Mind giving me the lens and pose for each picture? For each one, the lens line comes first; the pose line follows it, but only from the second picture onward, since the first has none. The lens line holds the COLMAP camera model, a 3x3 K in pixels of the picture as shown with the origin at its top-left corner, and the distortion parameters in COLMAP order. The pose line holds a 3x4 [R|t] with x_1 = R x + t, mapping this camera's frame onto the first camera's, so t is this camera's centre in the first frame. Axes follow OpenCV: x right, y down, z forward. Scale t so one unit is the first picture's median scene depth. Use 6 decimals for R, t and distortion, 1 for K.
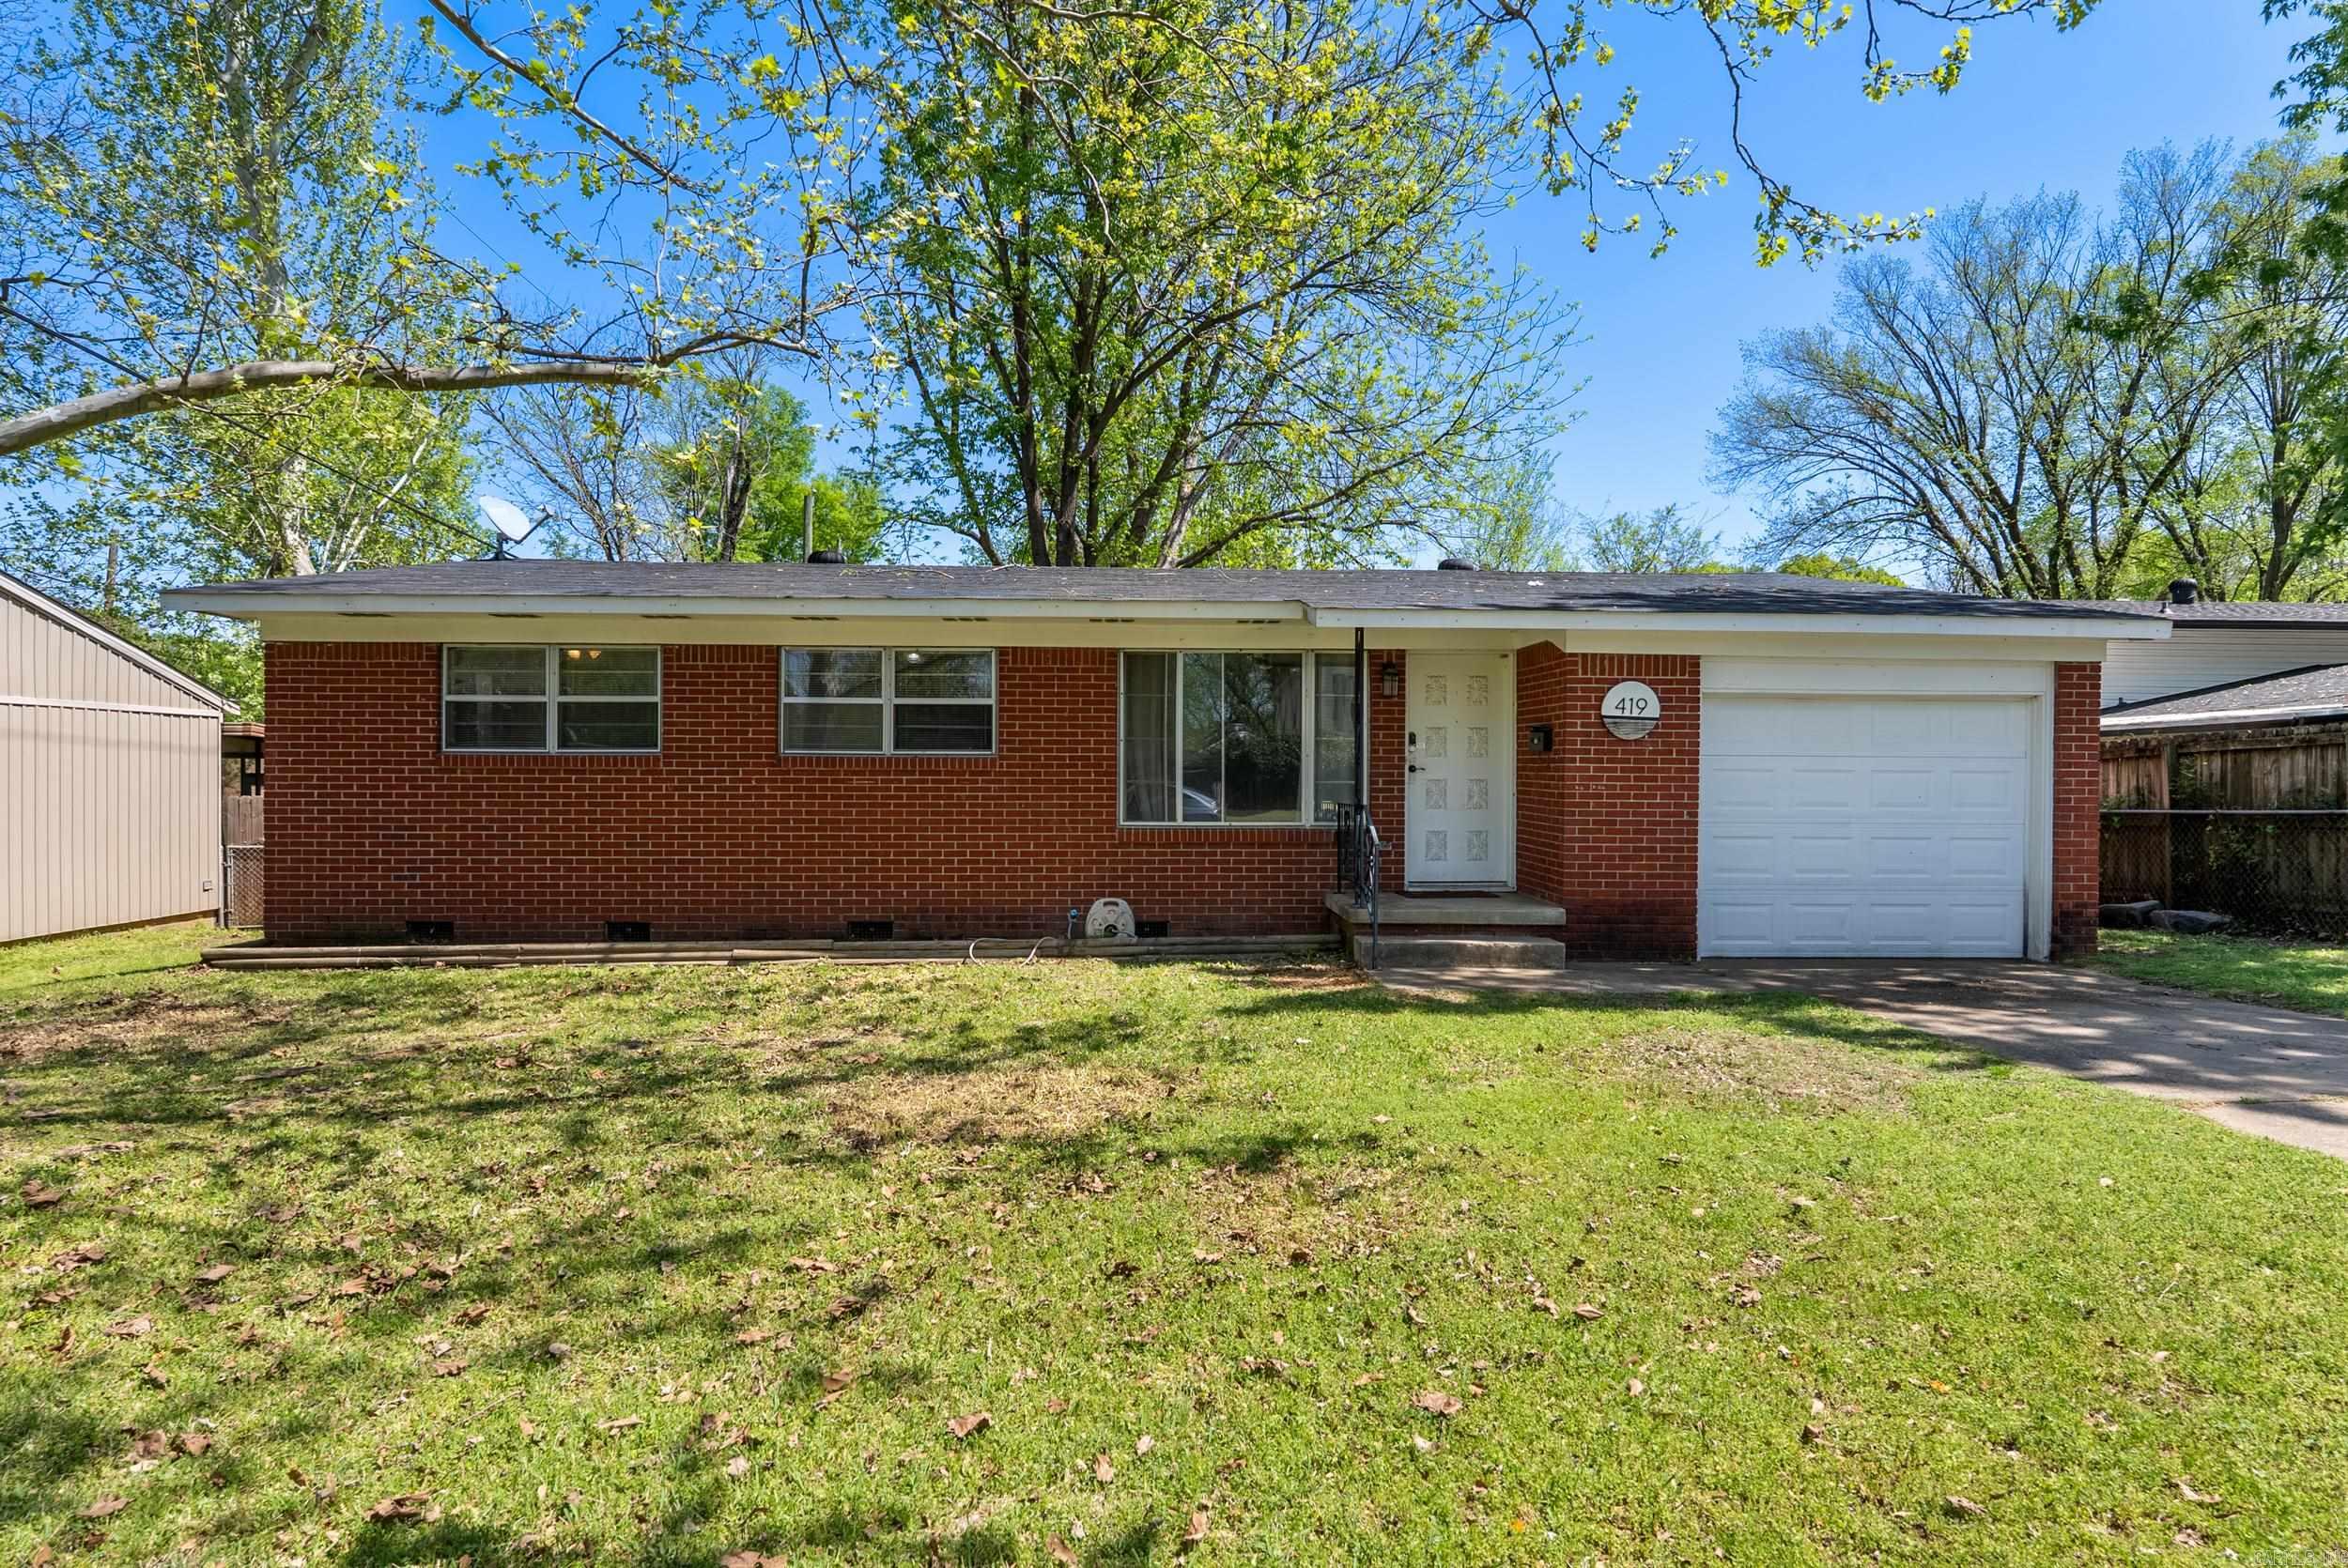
lens RADIAL K [[1285.7, 0, 1170.8], [0, 1285.7, 818.0], [0, 0, 1]] dist [-0.001722, 0.000470]
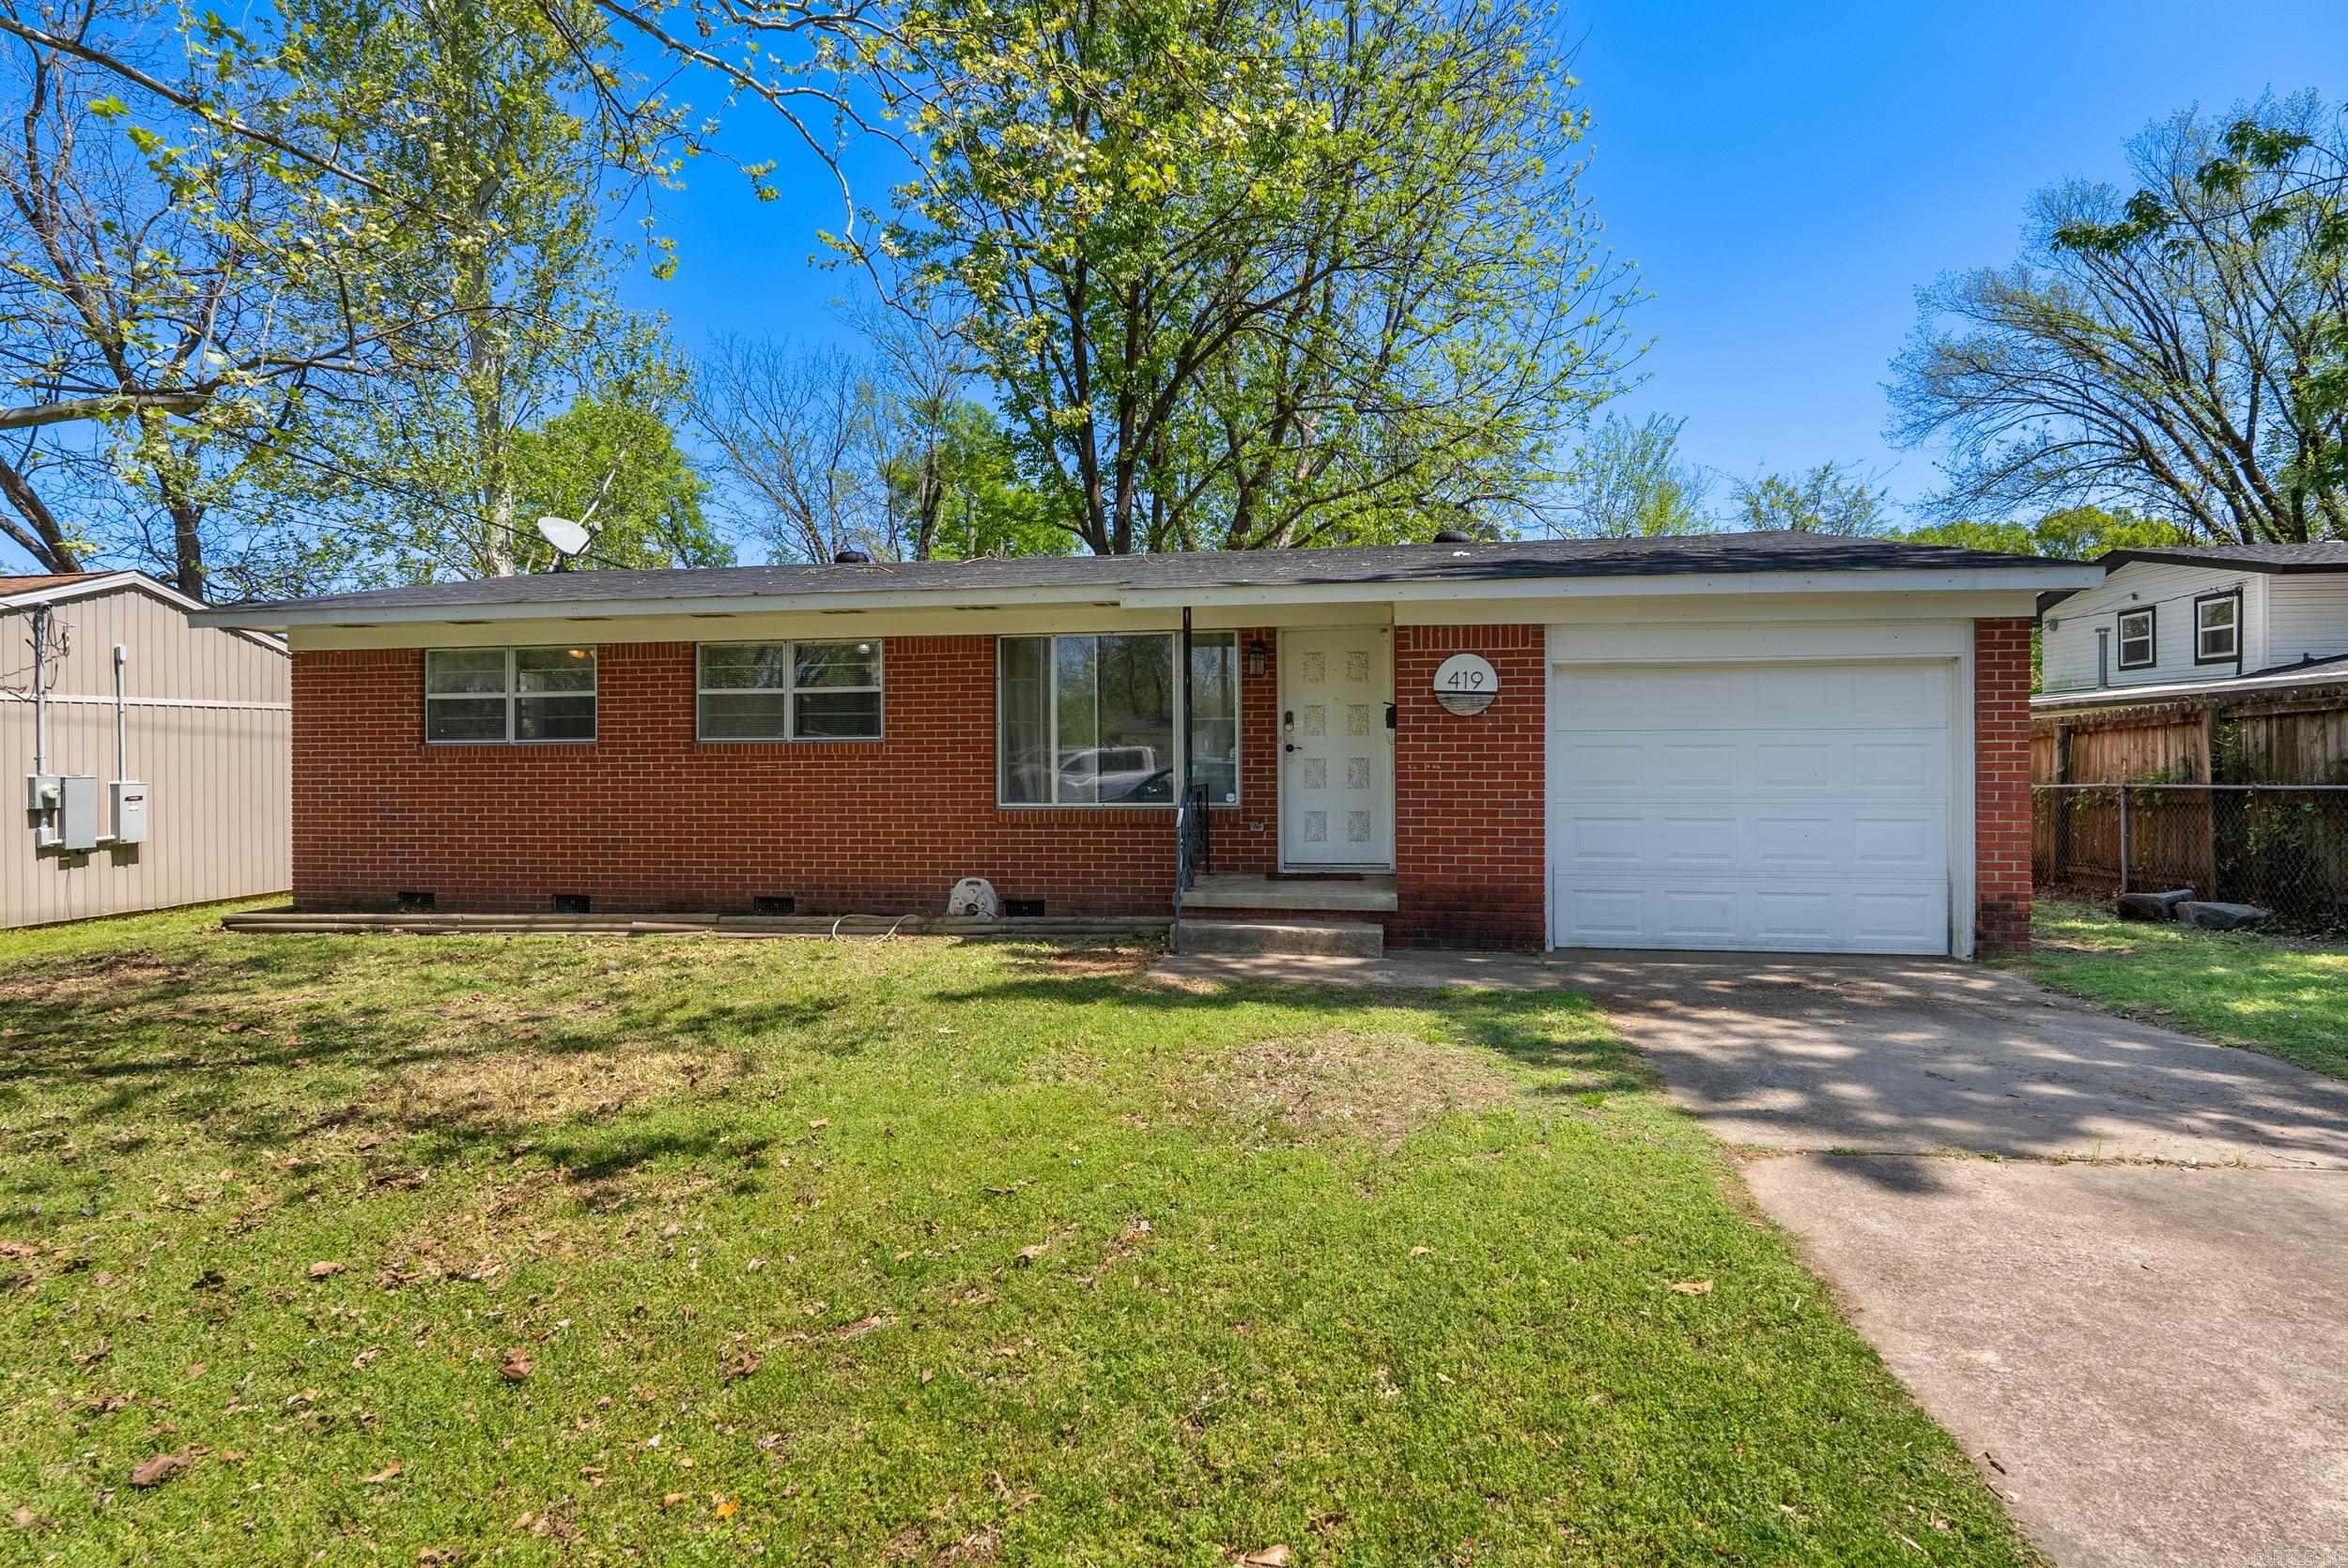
lens RADIAL K [[1207.8, 0, 1174.0], [0, 1207.8, 784.0], [0, 0, 1]] dist [-0.003729, -0.001701]
pose [[0.980336, -0.005882, -0.197249, 0.292241], [0.004847, 0.999972, -0.005731, -0.006177], [0.197277, 0.004663, 0.980337, 0.081030]]
